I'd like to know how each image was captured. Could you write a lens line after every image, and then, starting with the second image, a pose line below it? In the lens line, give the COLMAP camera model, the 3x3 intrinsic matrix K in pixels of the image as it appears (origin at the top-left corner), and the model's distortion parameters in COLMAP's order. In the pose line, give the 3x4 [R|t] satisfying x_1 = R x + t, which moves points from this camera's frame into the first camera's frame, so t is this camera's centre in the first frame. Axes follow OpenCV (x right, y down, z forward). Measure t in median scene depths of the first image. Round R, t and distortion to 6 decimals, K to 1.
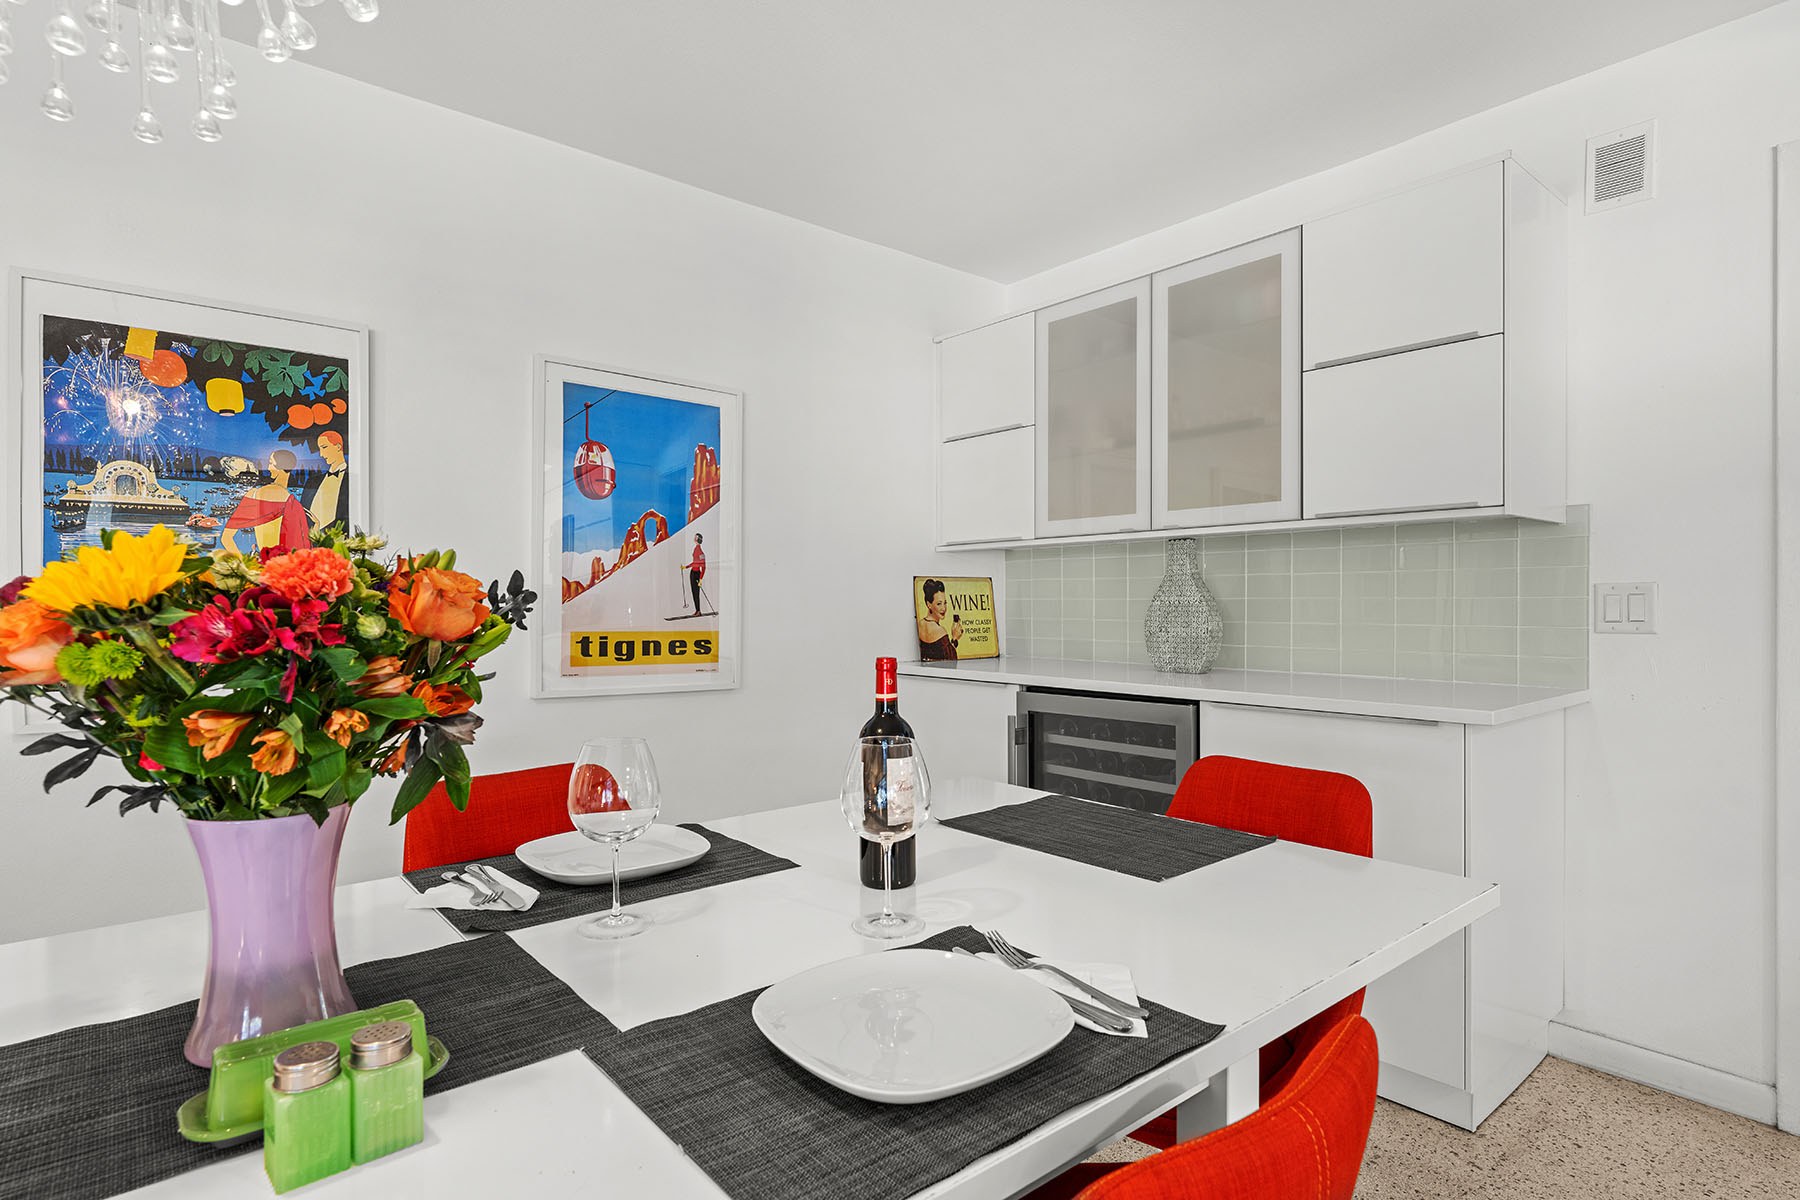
lens RADIAL K [[932.2, 0, 901.9], [0, 932.2, 604.3], [0, 0, 1]] dist [-0.000198, -0.000129]
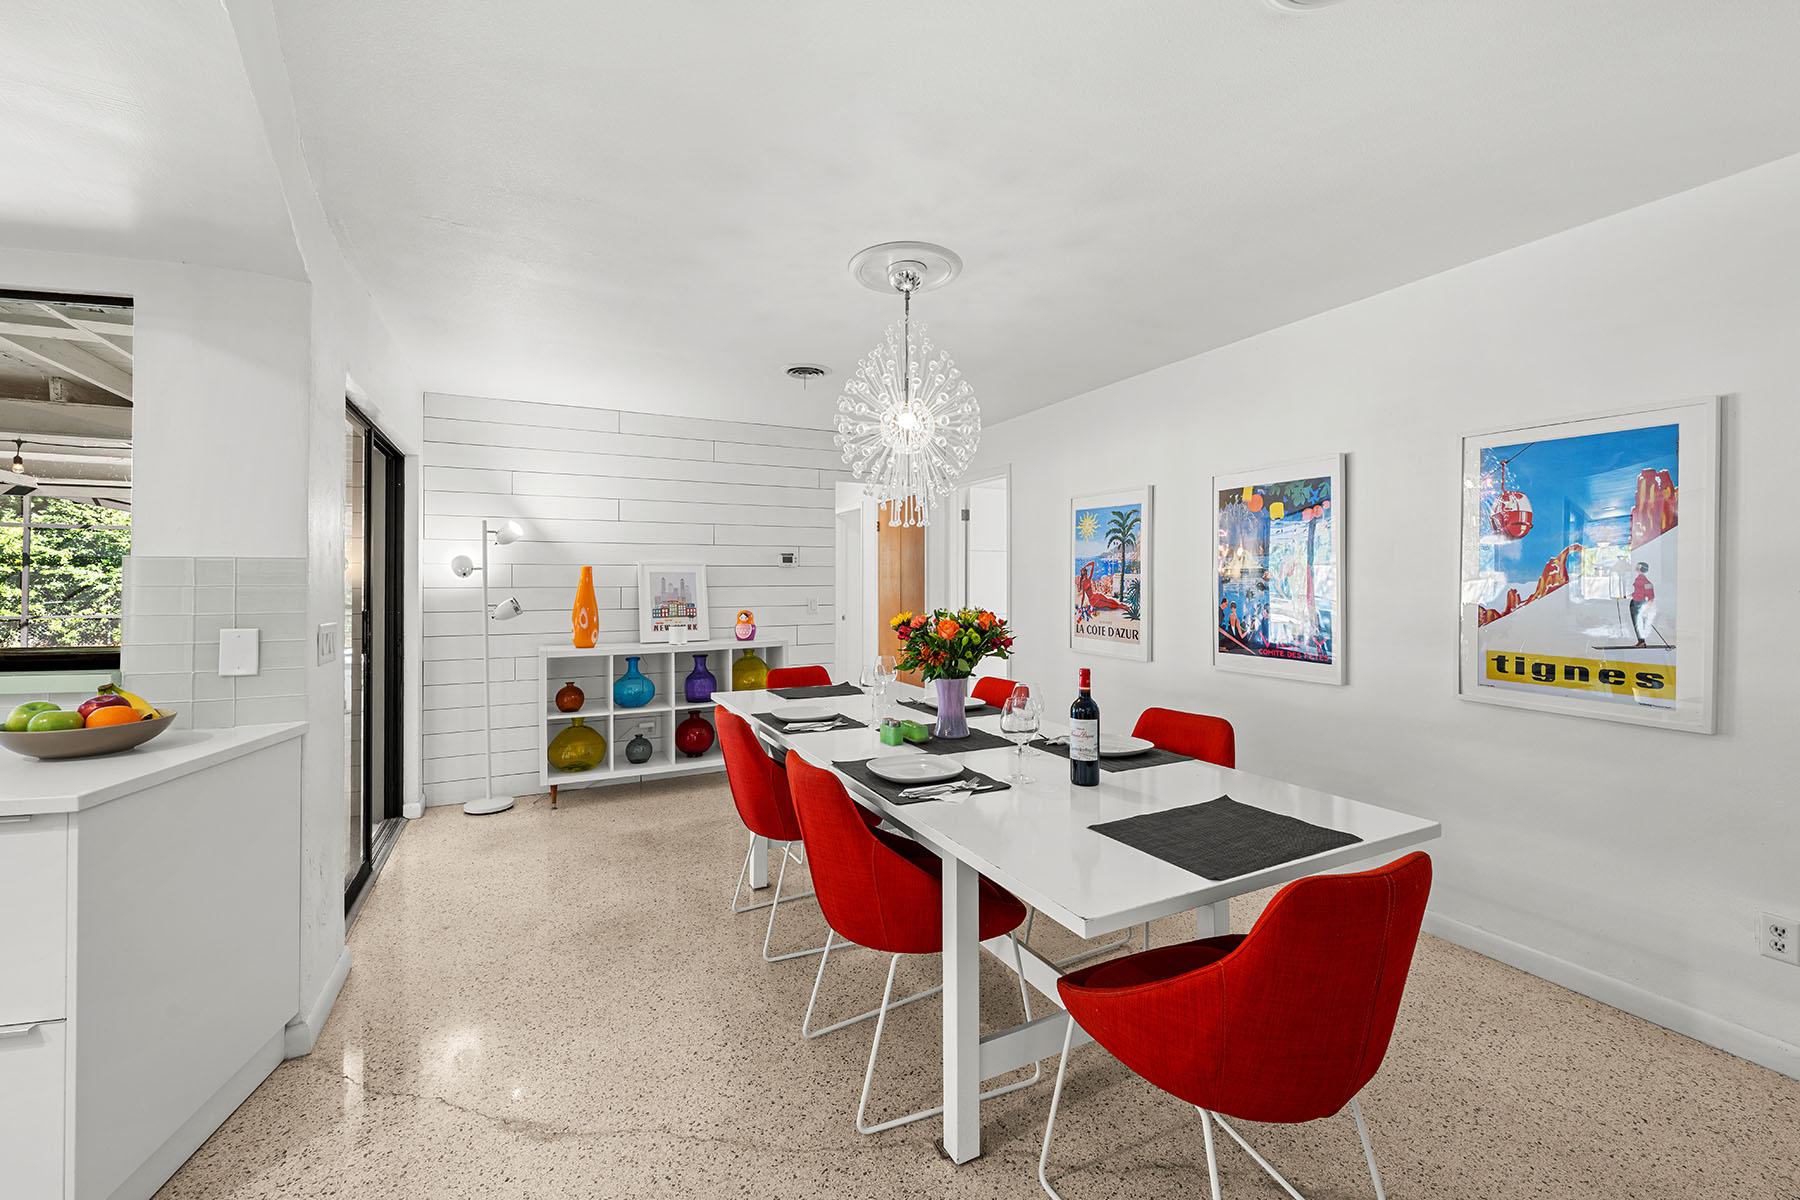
lens RADIAL K [[716.8, 0, 907.3], [0, 716.8, 588.1], [0, 0, 1]] dist [-0.000387, -0.000495]
pose [[-0.208810, 0.007640, -0.977926, 0.717063], [-0.001580, 0.999966, 0.008150, -0.058228], [0.977955, 0.003247, -0.208791, 0.440873]]
